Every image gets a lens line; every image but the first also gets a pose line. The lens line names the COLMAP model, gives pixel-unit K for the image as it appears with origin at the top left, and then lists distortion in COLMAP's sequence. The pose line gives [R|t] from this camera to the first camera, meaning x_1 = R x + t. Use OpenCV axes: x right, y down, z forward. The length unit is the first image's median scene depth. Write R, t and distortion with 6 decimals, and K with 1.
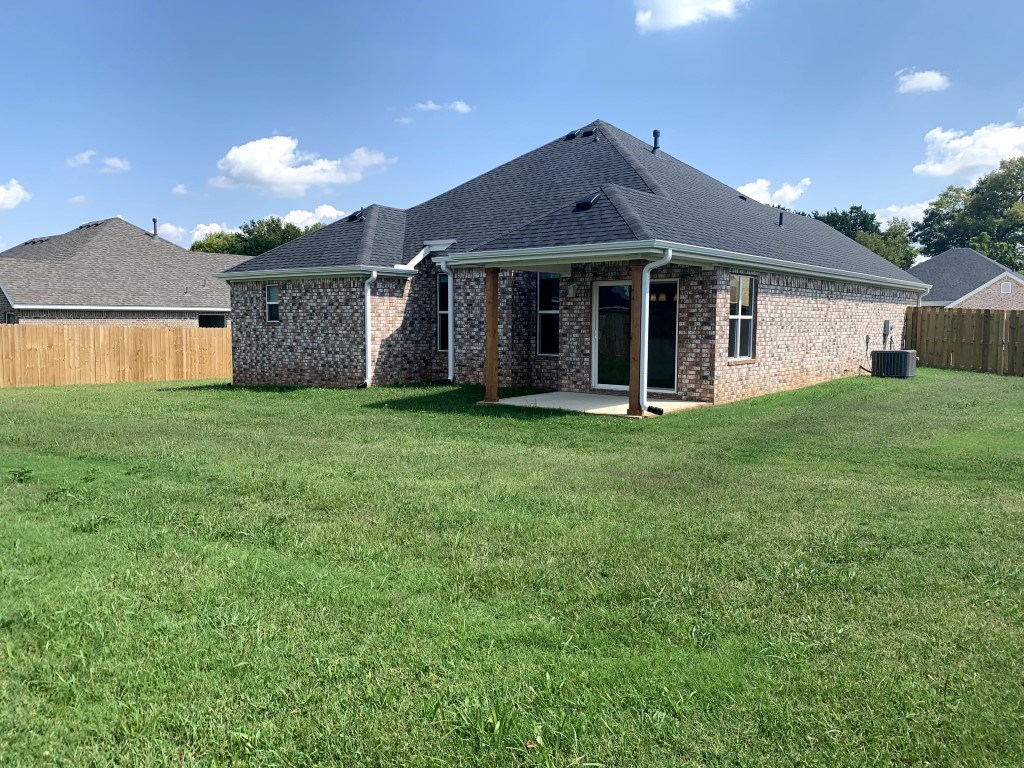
lens RADIAL K [[781.2, 0, 511.1], [0, 781.2, 388.0], [0, 0, 1]] dist [0.019449, -0.017406]
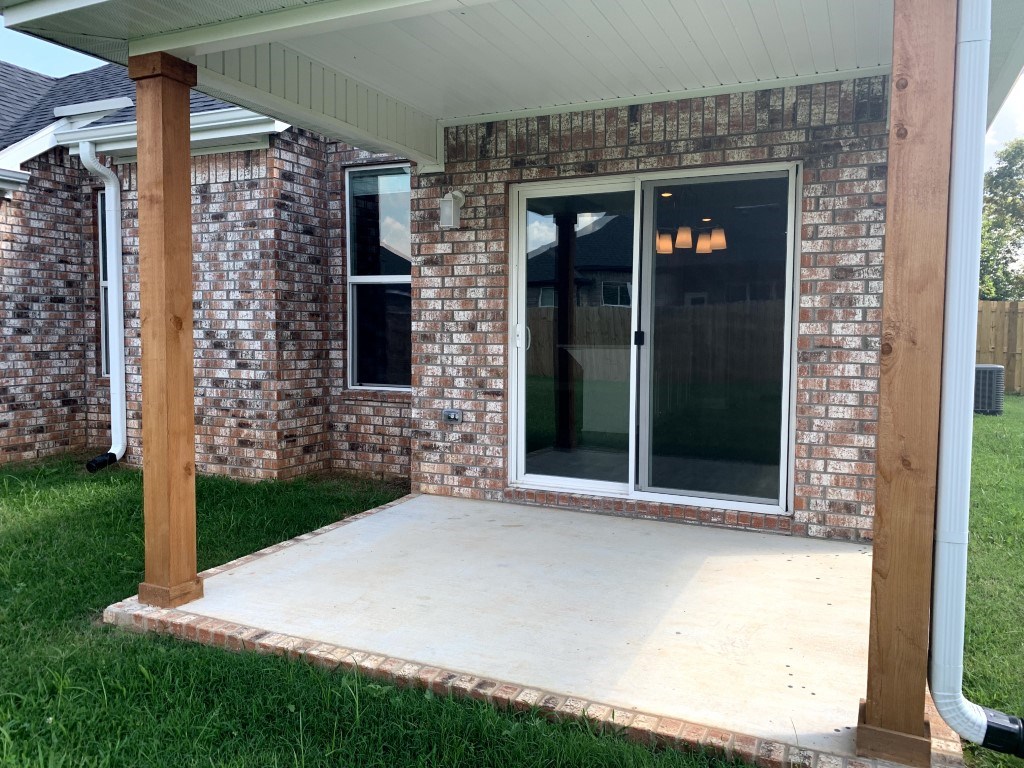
lens RADIAL K [[781.2, 0, 511.1], [0, 781.2, 385.1], [0, 0, 1]] dist [0.019449, -0.017406]
pose [[0.967918, -0.014831, 0.250829, 0.014390], [0.017618, 0.999805, -0.008872, -0.038862], [-0.250648, 0.013007, 0.967991, 0.593380]]
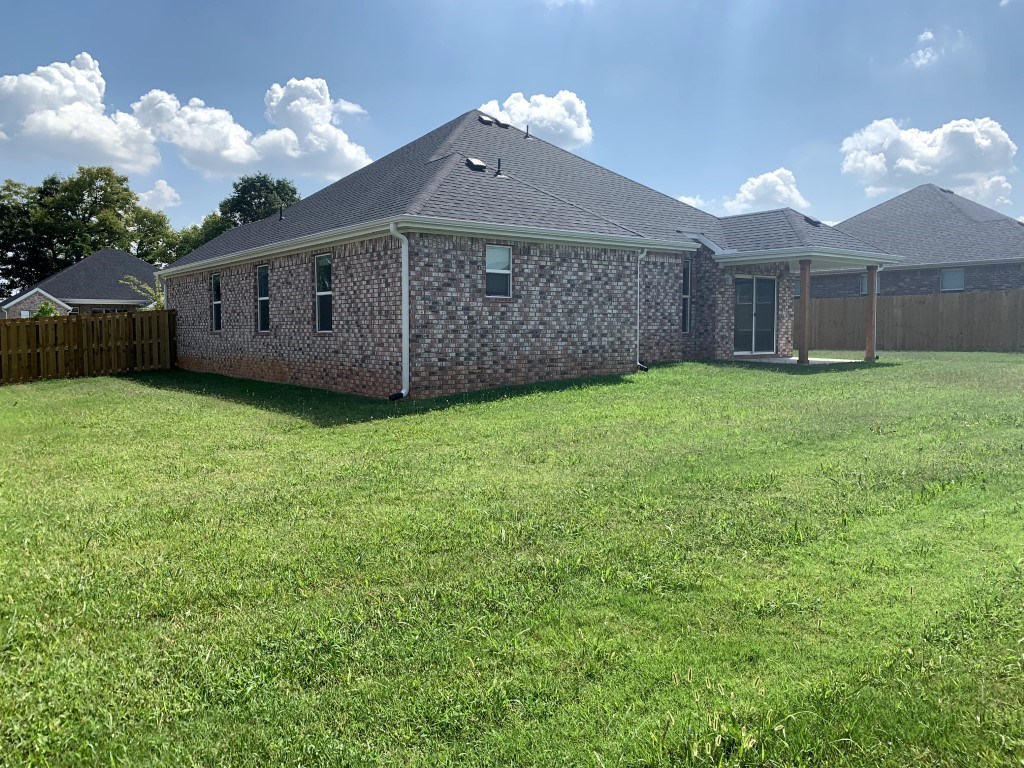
lens RADIAL K [[781.2, 0, 509.5], [0, 781.2, 383.0], [0, 0, 1]] dist [0.019449, -0.017406]
pose [[0.270538, -0.073954, 0.959865, -1.132146], [0.084990, 0.994987, 0.052705, -0.049082], [-0.958950, 0.067321, 0.275467, 0.902886]]
